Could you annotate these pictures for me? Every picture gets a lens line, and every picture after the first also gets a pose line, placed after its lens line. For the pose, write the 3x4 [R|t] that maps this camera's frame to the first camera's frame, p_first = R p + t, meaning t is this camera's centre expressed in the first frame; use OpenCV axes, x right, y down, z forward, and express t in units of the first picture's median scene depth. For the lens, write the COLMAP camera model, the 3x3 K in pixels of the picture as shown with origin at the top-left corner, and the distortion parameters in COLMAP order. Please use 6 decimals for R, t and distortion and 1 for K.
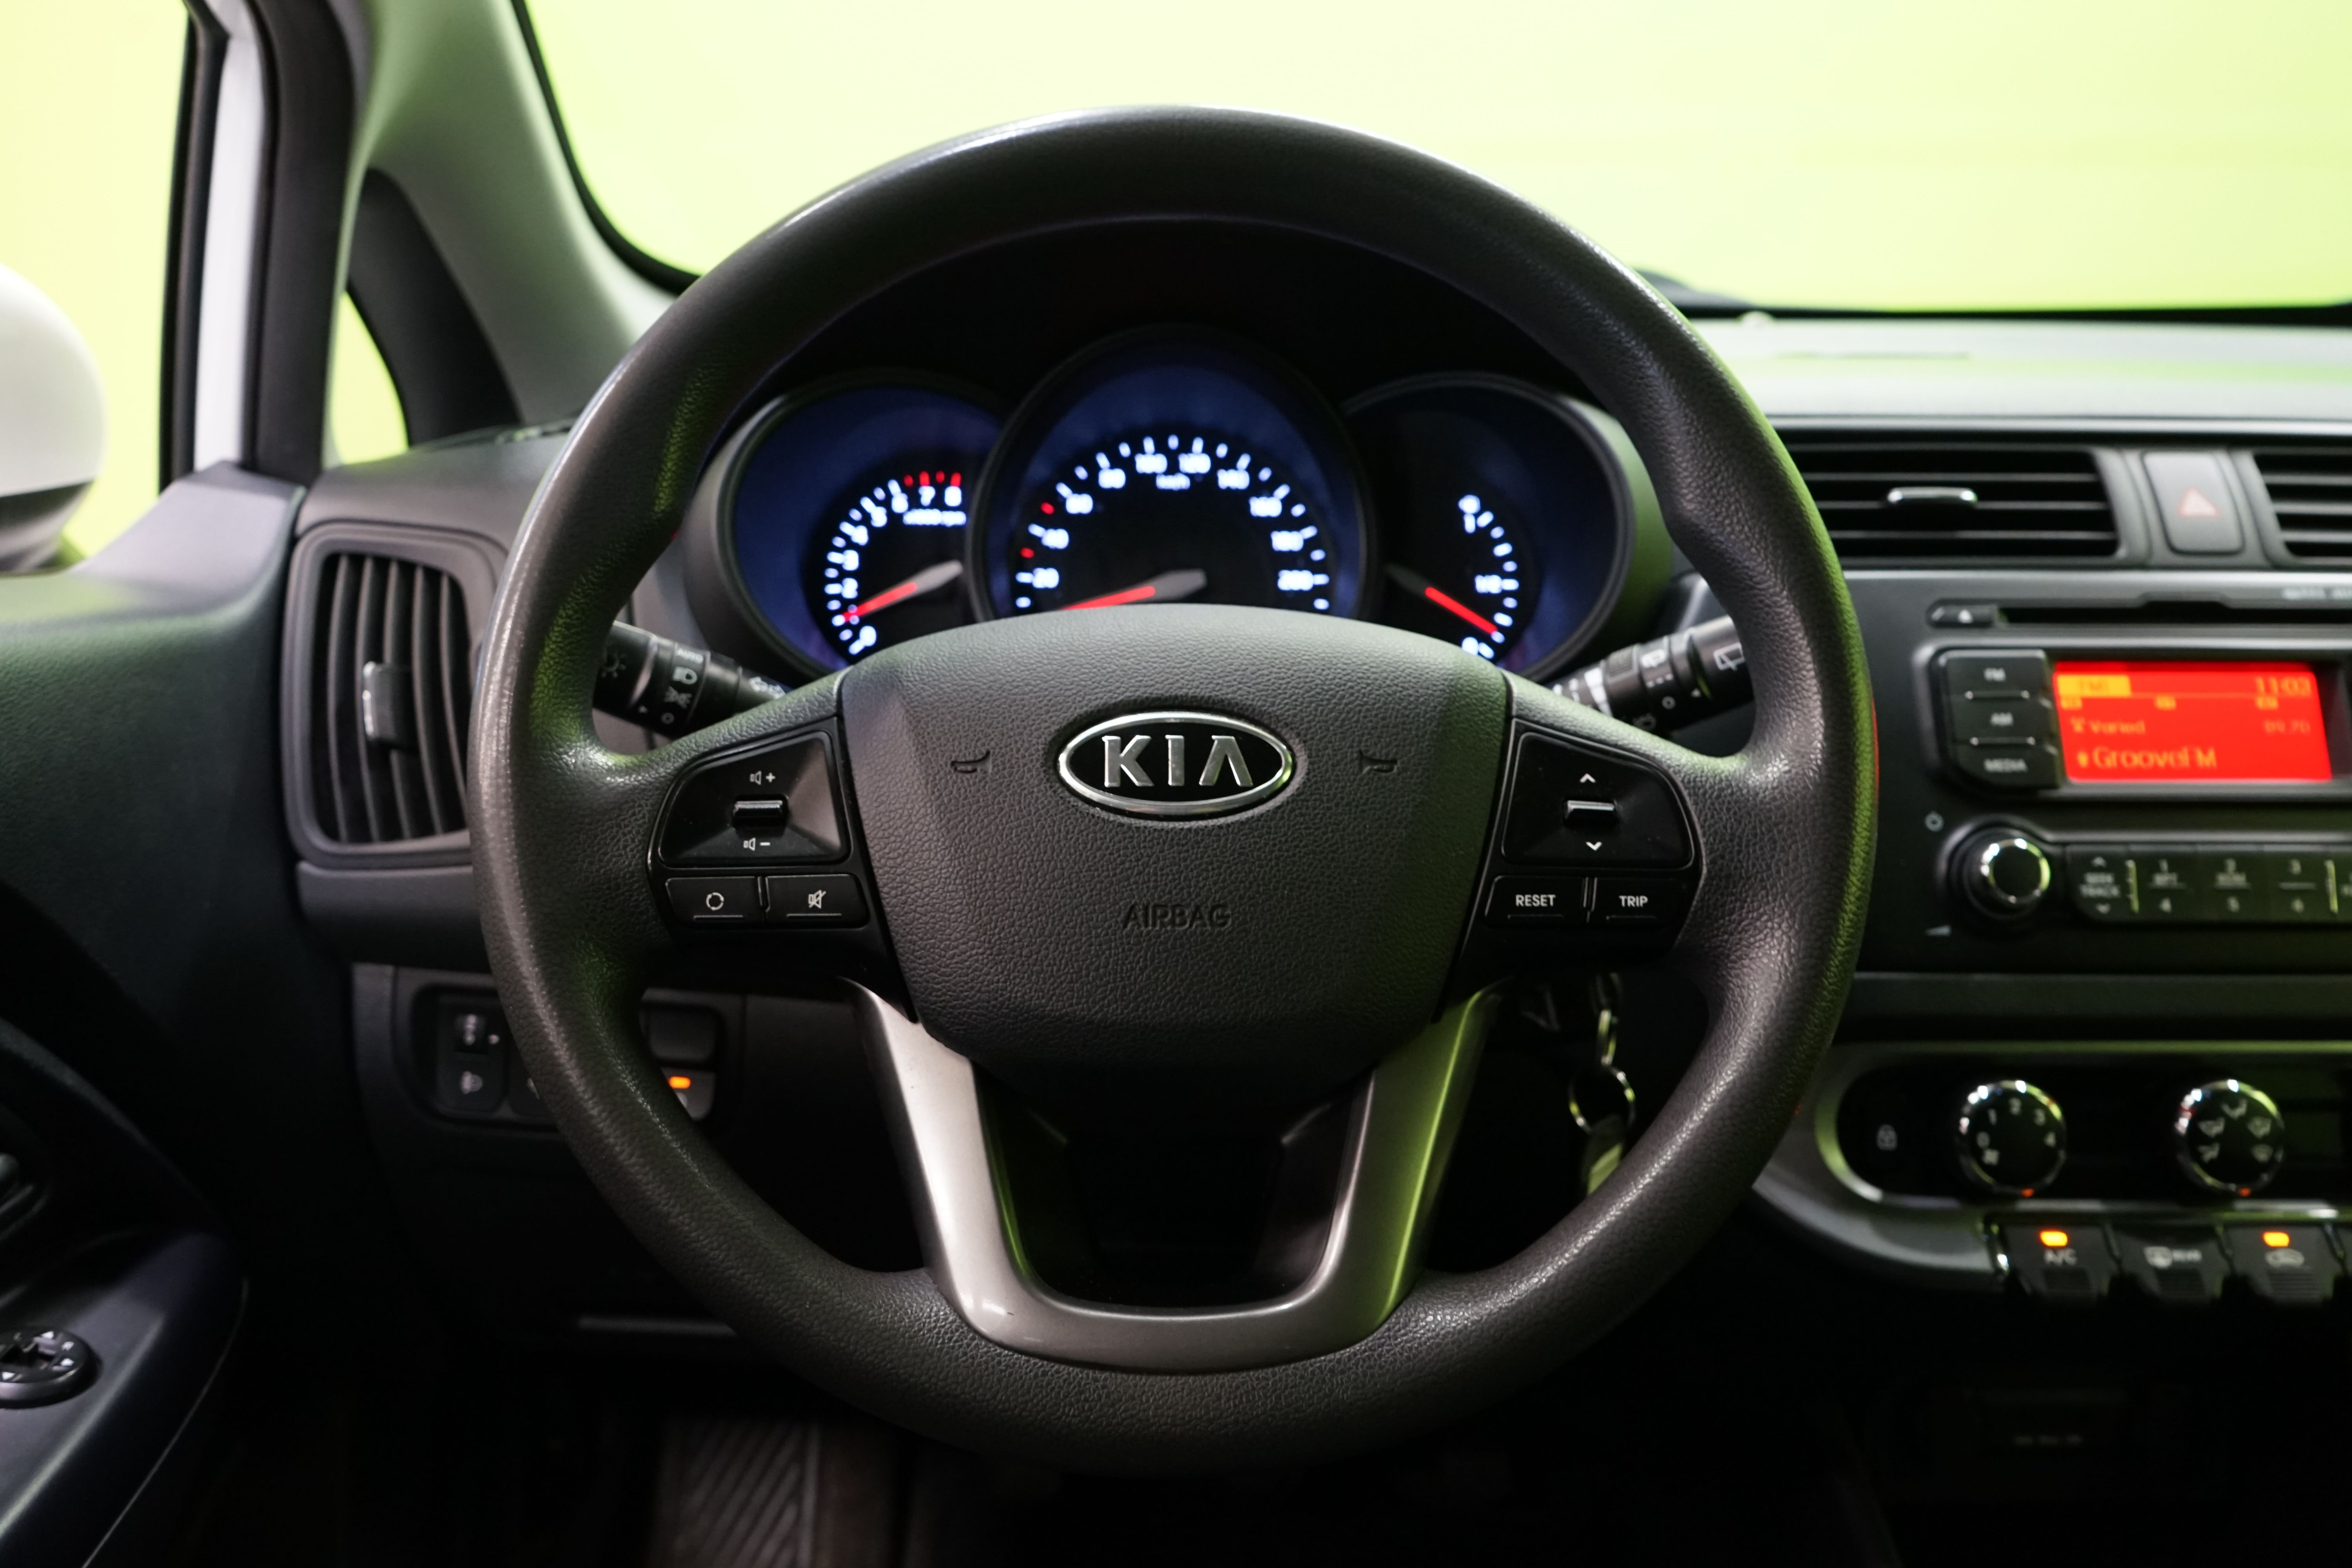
lens RADIAL K [[1985.0, 0, 1179.6], [0, 1985.0, 778.3], [0, 0, 1]] dist [-0.003935, 0.008286]
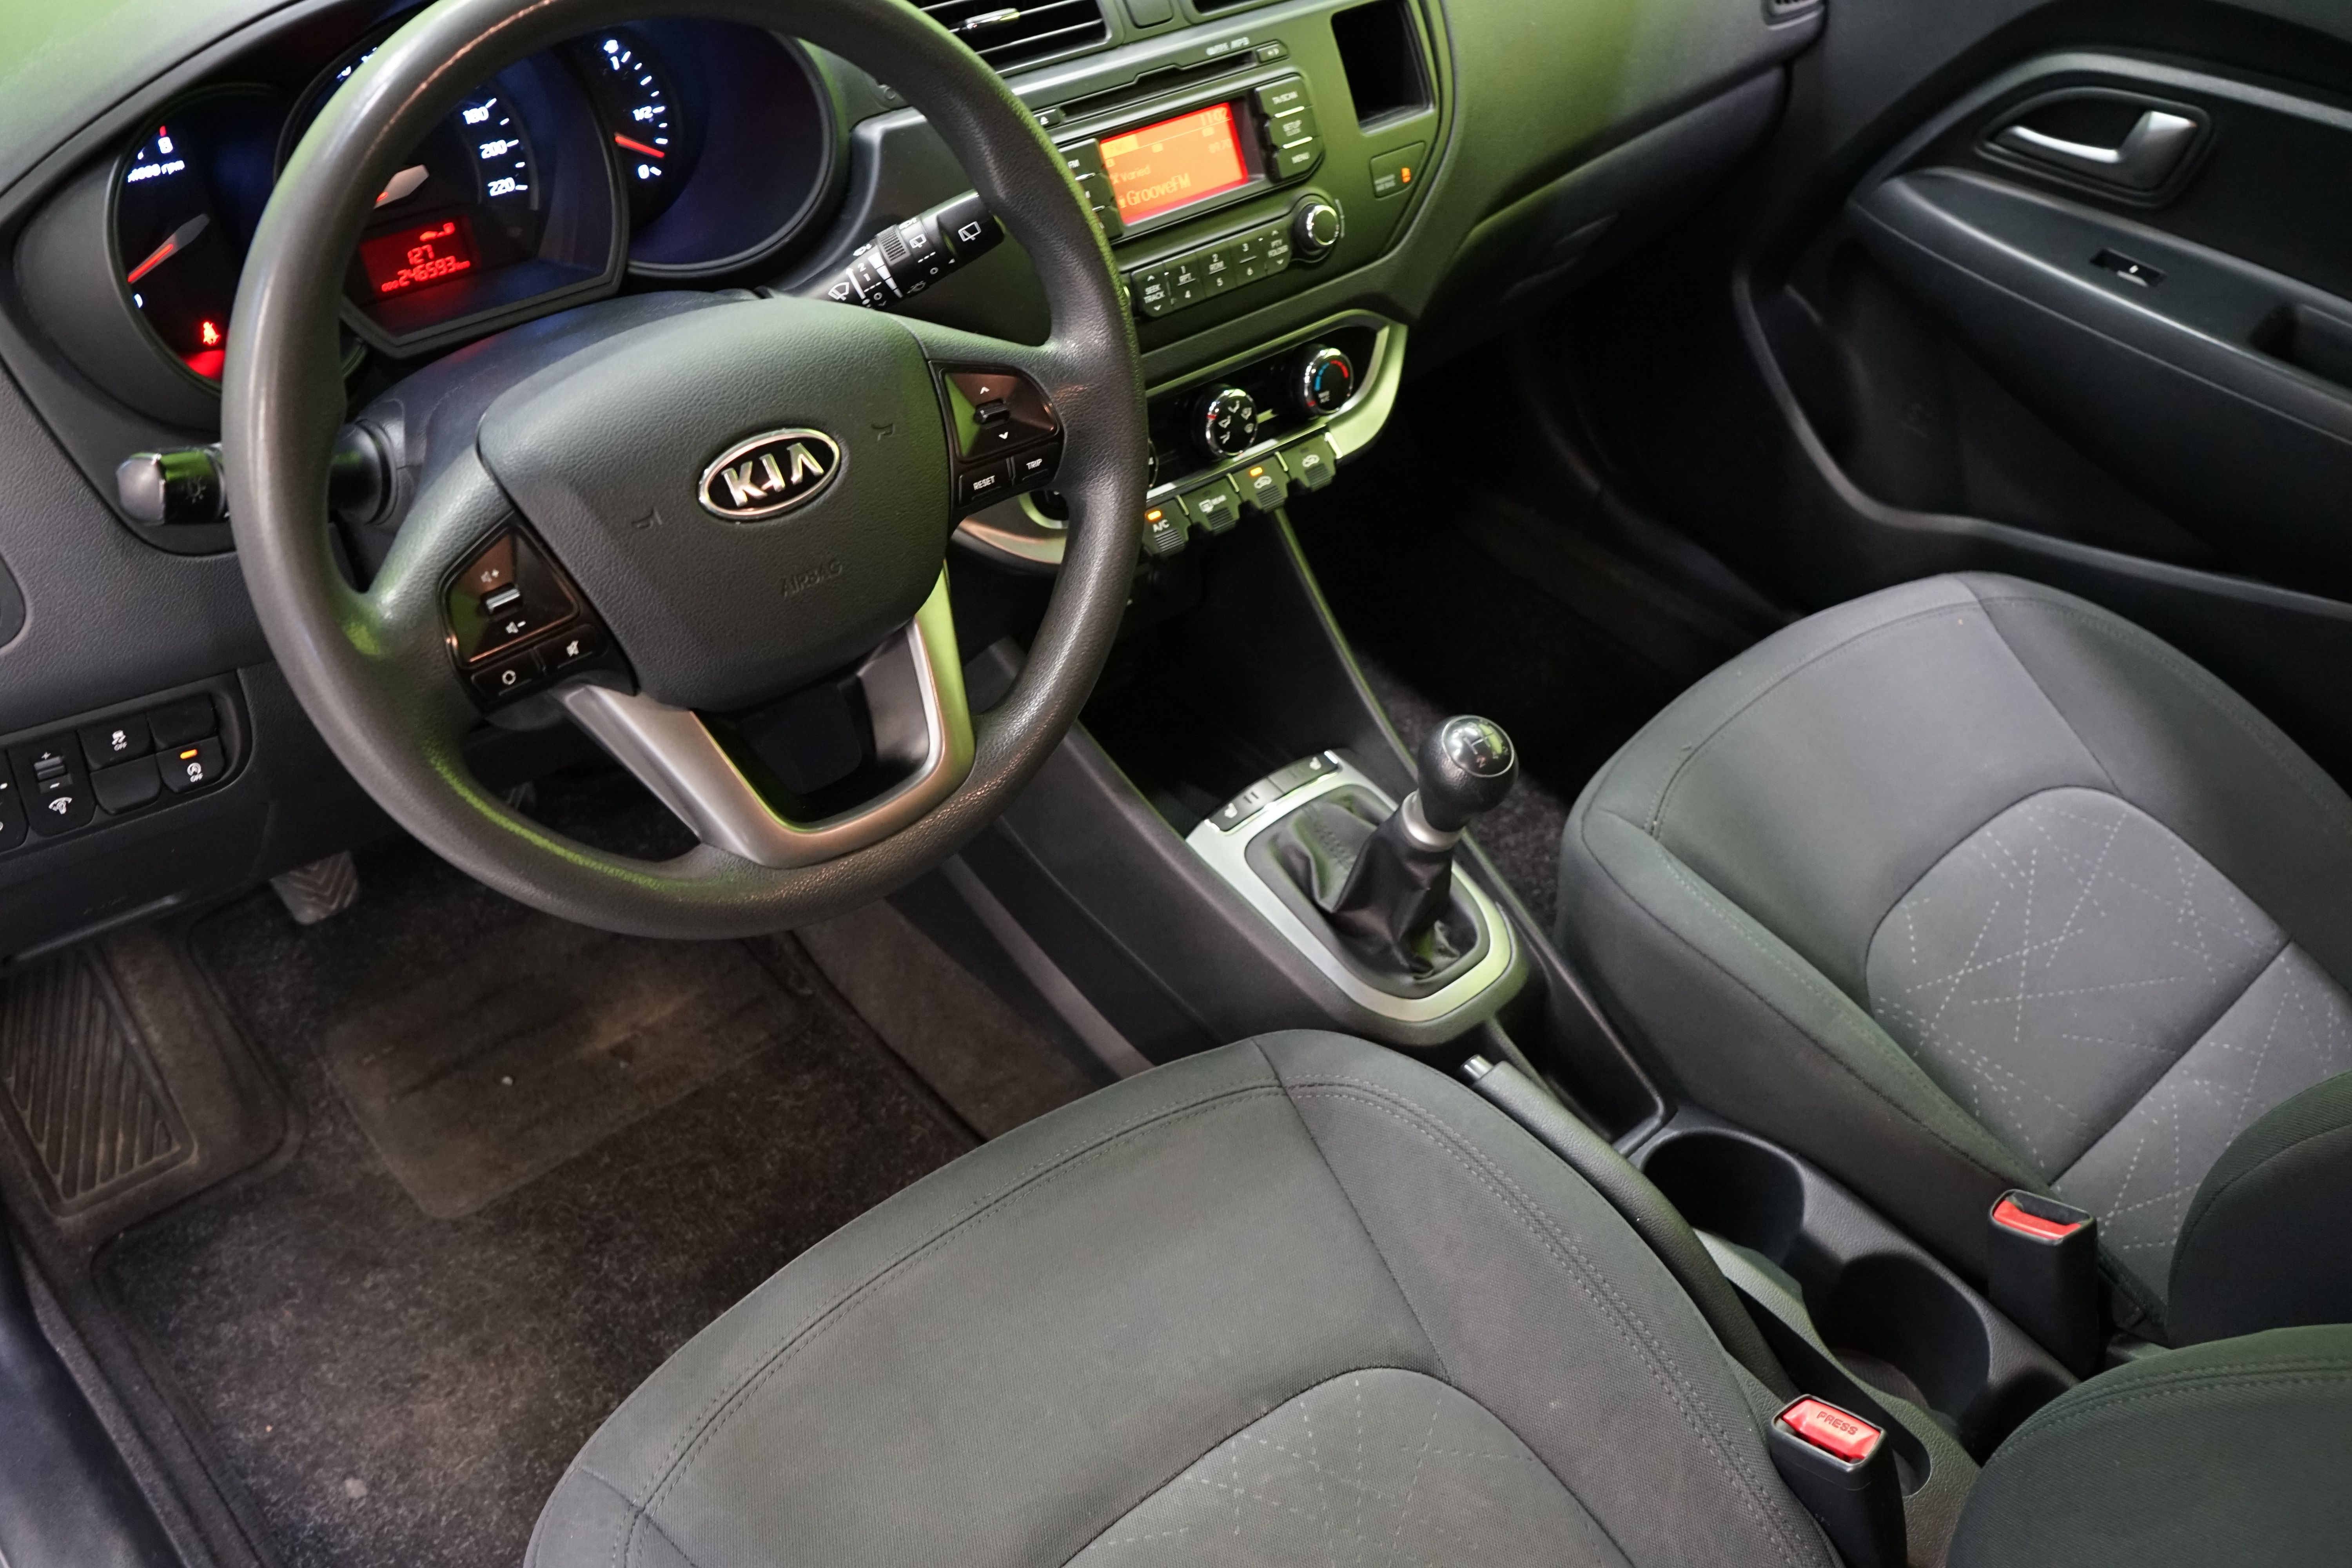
lens RADIAL K [[2098.8, 0, 1175.9], [0, 2098.8, 786.5], [0, 0, 1]] dist [-0.007793, -0.004850]
pose [[0.751726, -0.396641, 0.526863, -0.526057], [0.107448, 0.861901, 0.495563, -0.418020], [-0.650664, -0.315917, 0.690531, -0.248330]]
